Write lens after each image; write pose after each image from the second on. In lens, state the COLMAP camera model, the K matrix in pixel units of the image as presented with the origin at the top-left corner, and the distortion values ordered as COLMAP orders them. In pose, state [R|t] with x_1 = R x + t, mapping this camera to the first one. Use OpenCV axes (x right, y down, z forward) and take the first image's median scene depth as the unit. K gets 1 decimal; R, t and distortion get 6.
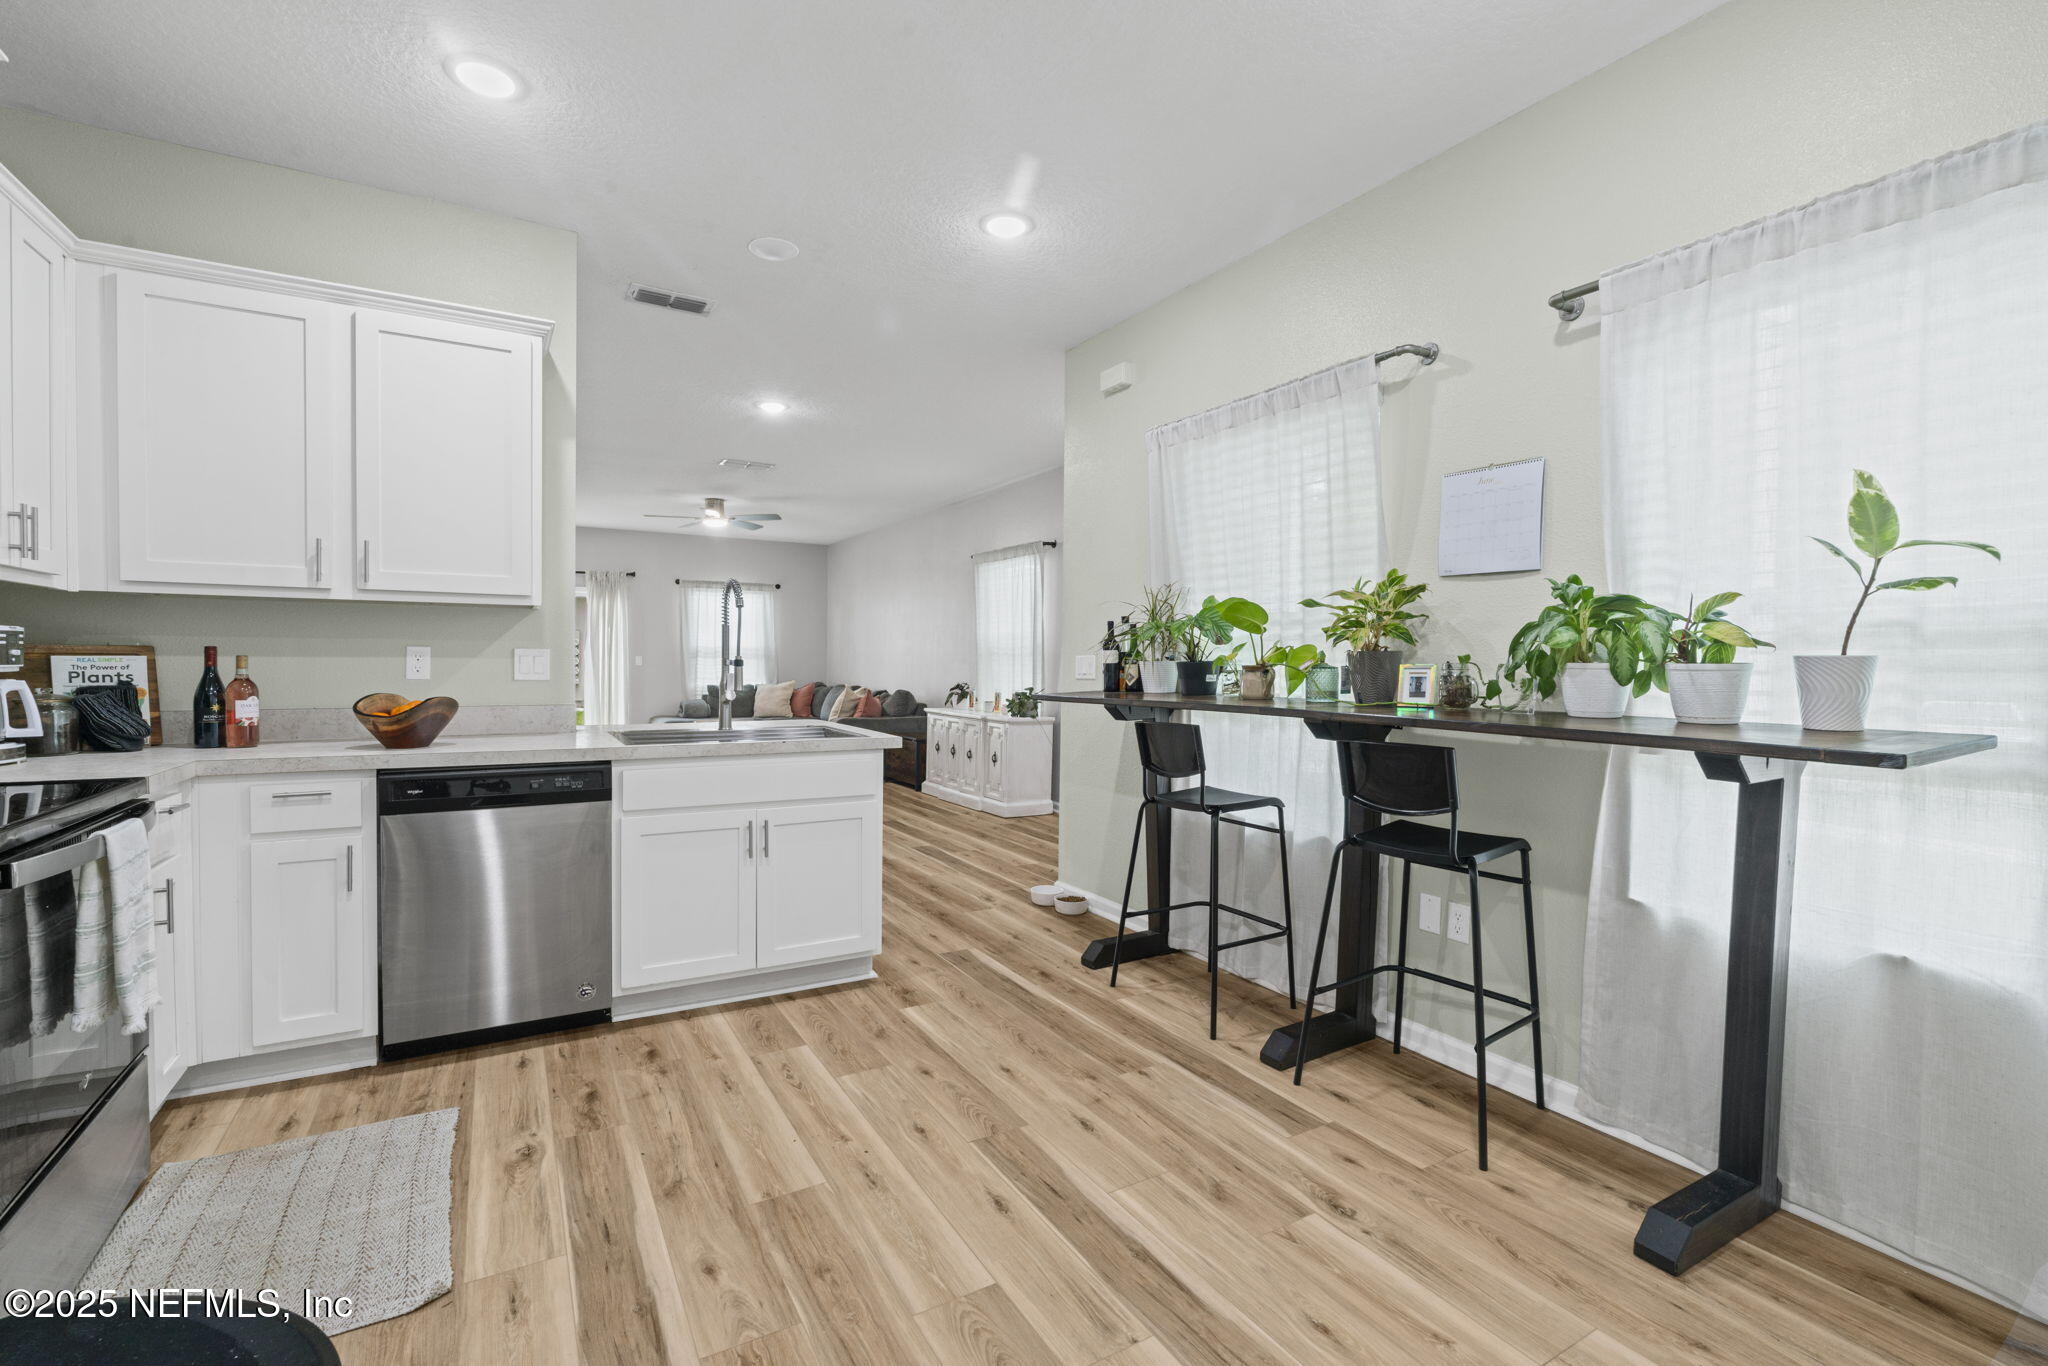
lens RADIAL K [[917.4, 0, 1020.7], [0, 917.4, 681.2], [0, 0, 1]] dist [-0.010538, -0.000102]
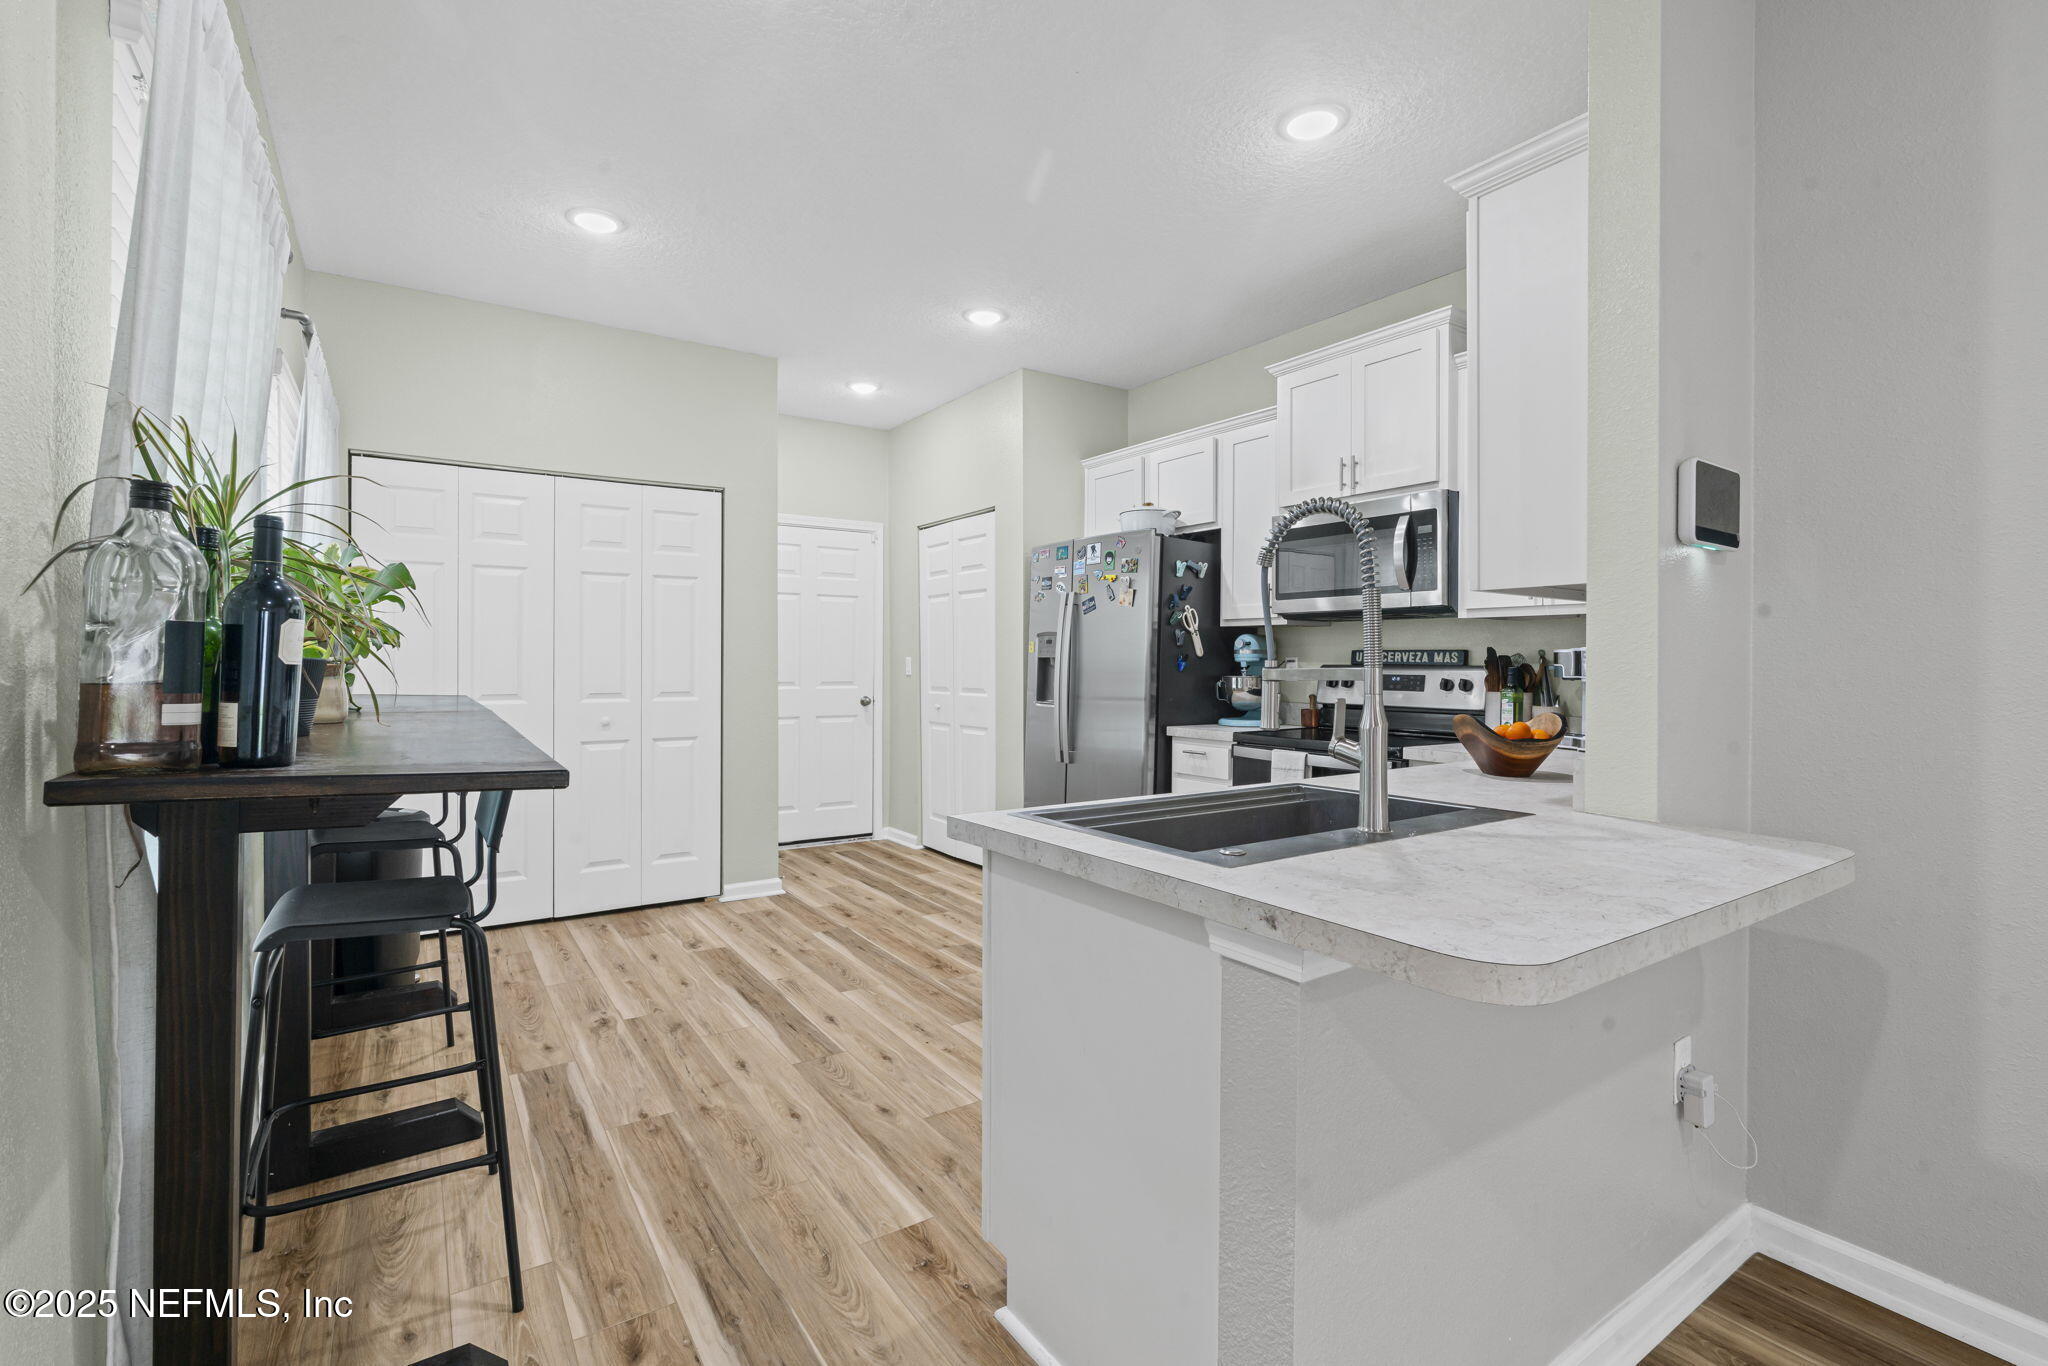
lens RADIAL K [[917.4, 0, 1013.3], [0, 917.4, 674.3], [0, 0, 1]] dist [-0.010538, -0.000102]
pose [[-0.998069, -0.014382, -0.060424, -0.181373], [-0.016656, 0.999165, 0.037315, -0.050442], [0.059836, 0.038250, -0.997475, 2.022556]]
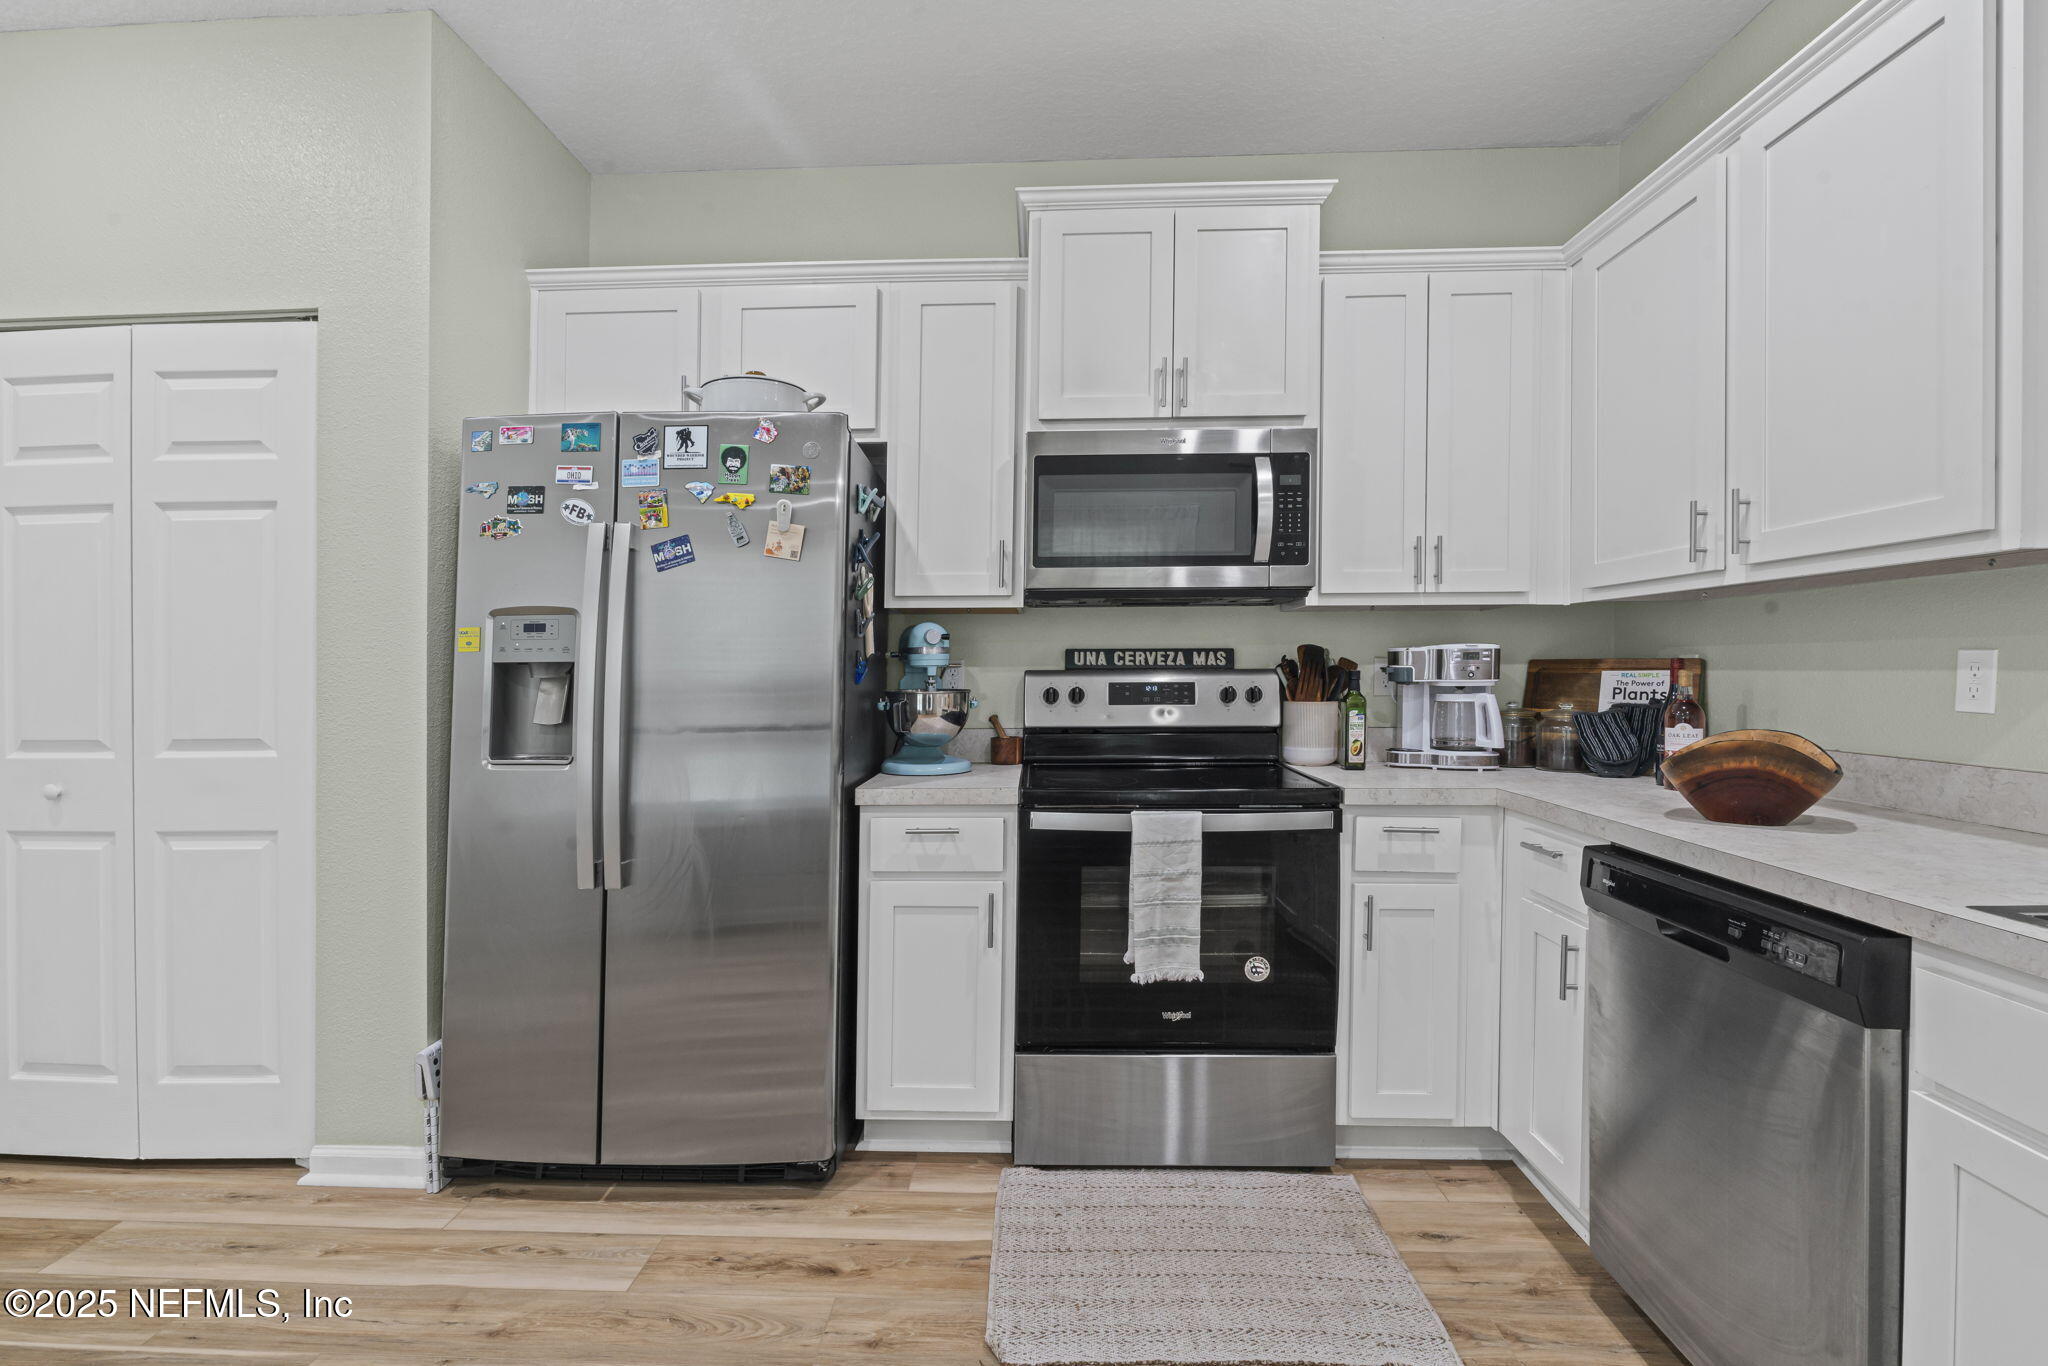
lens RADIAL K [[917.4, 0, 1016.2], [0, 917.4, 661.7], [0, 0, 1]] dist [-0.010538, -0.000102]
pose [[-0.539844, -0.011080, -0.841692, 0.097885], [-0.019391, 0.999812, -0.000725, -0.025541], [0.841541, 0.015930, -0.539958, 1.030781]]
